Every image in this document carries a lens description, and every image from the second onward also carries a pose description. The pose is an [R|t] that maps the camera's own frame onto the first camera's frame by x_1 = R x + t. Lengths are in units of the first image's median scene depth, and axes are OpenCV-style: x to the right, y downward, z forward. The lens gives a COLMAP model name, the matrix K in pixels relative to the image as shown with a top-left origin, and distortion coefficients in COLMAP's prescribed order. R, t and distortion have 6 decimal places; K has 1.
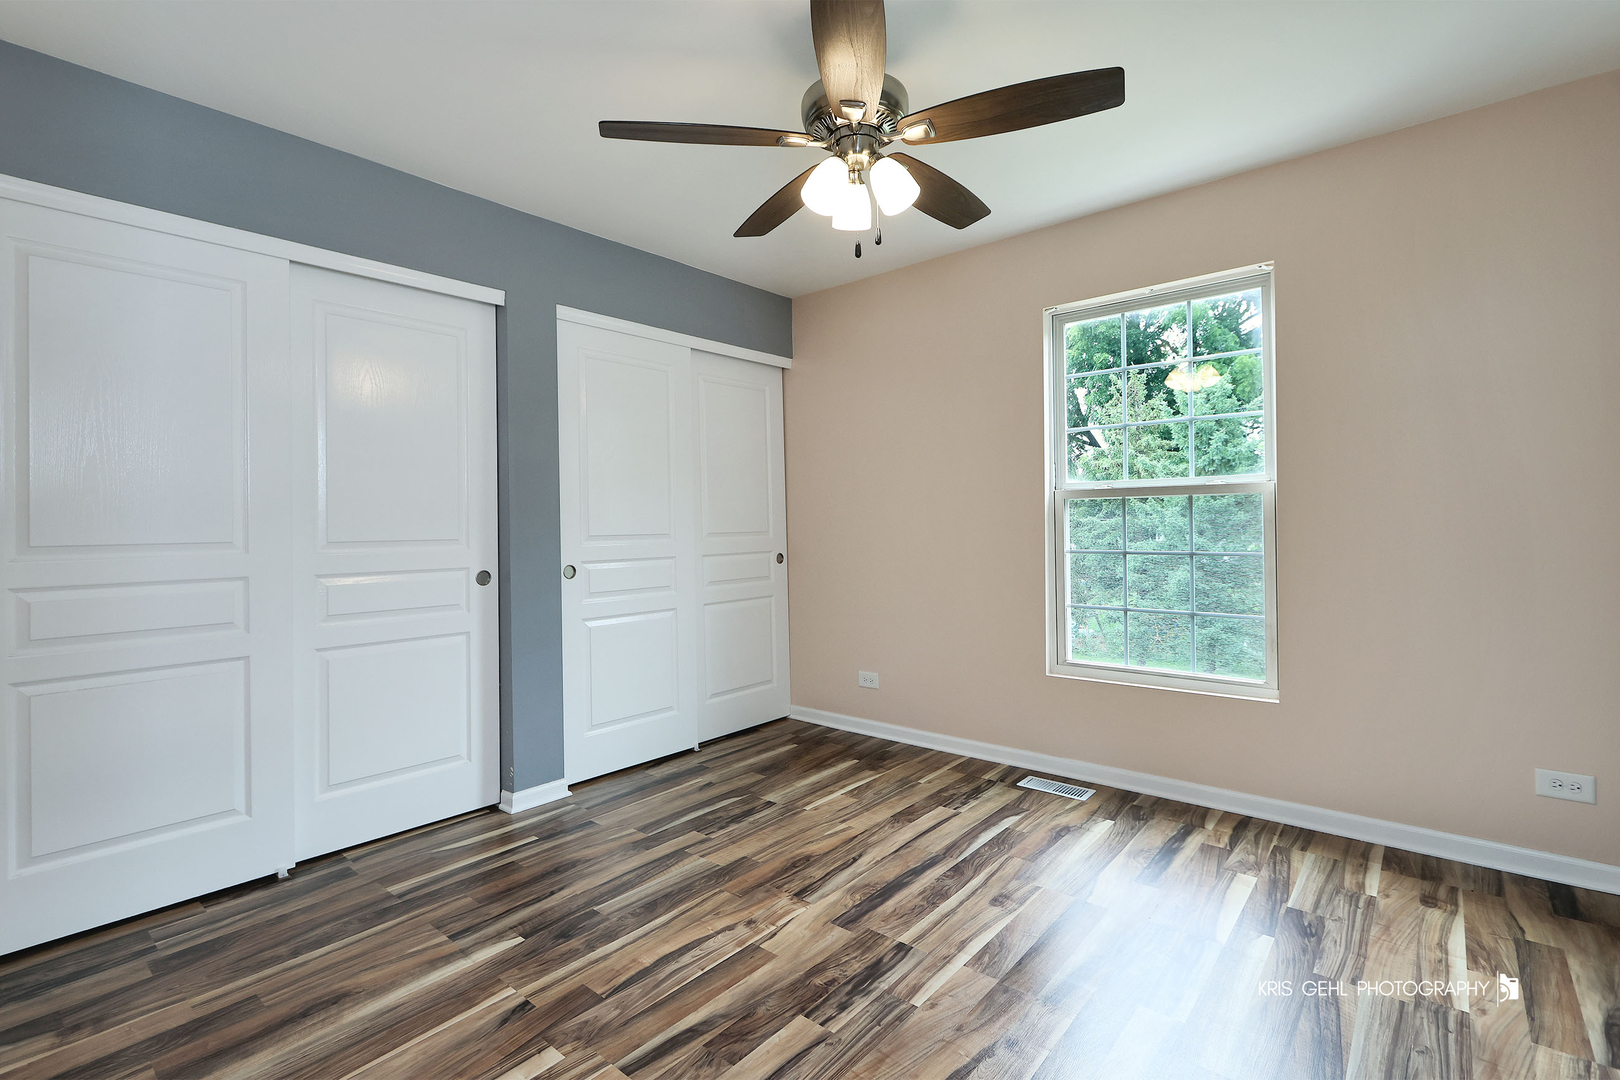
lens RADIAL K [[737.7, 0, 805.3], [0, 737.7, 496.3], [0, 0, 1]] dist [-0.001317, -0.000435]
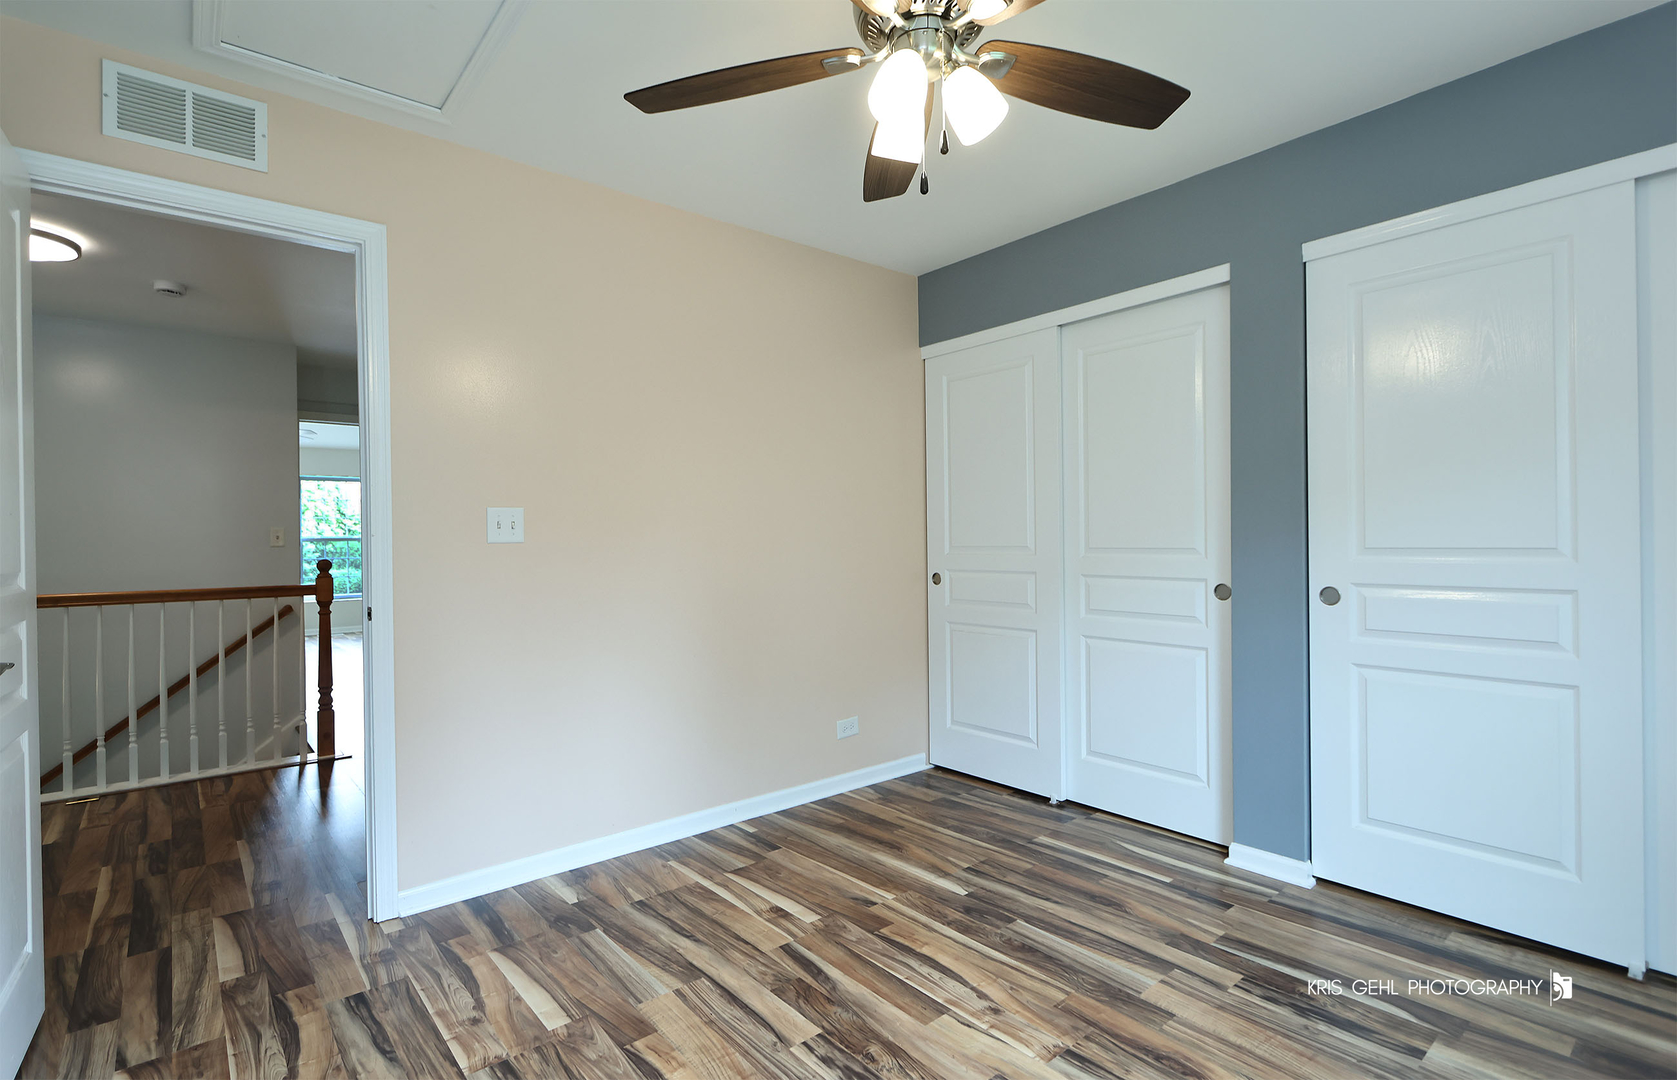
lens RADIAL K [[780.1, 0, 799.9], [0, 780.1, 537.8], [0, 0, 1]] dist [0.000114, -0.000125]
pose [[-0.187251, 0.011630, -0.982243, 0.792340], [0.052334, 0.998628, 0.001847, 0.024313], [0.980917, -0.051059, -0.187603, 0.925159]]
